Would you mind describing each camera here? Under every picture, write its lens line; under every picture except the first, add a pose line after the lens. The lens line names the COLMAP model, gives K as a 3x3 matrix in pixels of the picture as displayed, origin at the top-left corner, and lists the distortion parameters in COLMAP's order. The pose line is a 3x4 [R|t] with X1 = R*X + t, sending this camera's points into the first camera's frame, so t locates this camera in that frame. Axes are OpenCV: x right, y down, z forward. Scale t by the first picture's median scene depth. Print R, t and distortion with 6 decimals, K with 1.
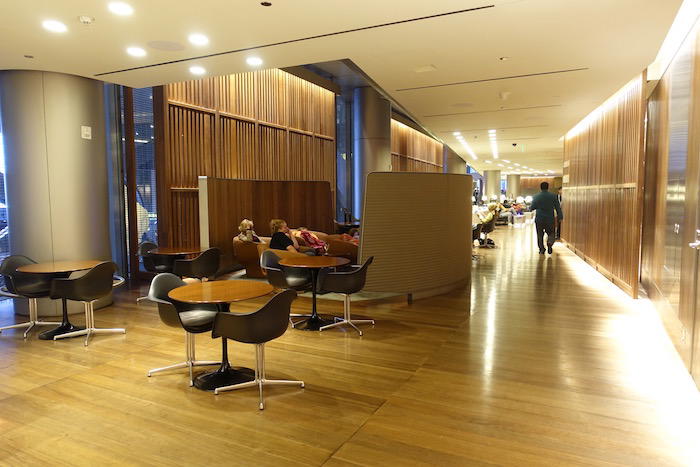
lens RADIAL K [[480.8, 0, 350.0], [0, 480.8, 233.5], [0, 0, 1]] dist [-0.010152, -0.003995]
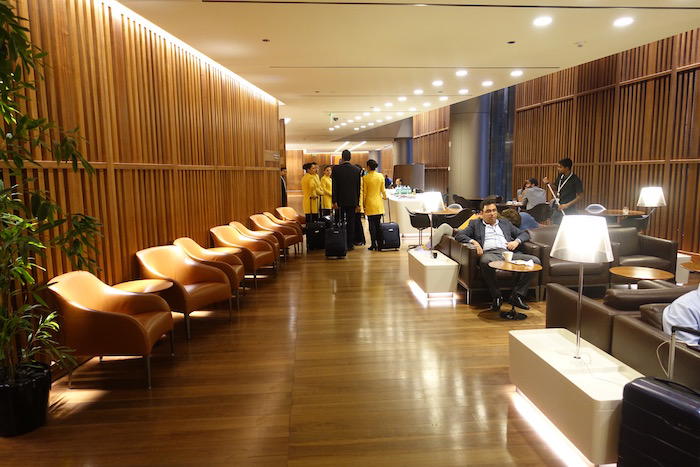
lens RADIAL K [[480.8, 0, 350.0], [0, 480.8, 233.5], [0, 0, 1]] dist [-0.010152, -0.003995]
pose [[-0.854518, 0.075318, -0.513932, 0.668802], [-0.037162, 0.978031, 0.205122, -0.134814], [0.518090, 0.194379, -0.832946, 1.528260]]
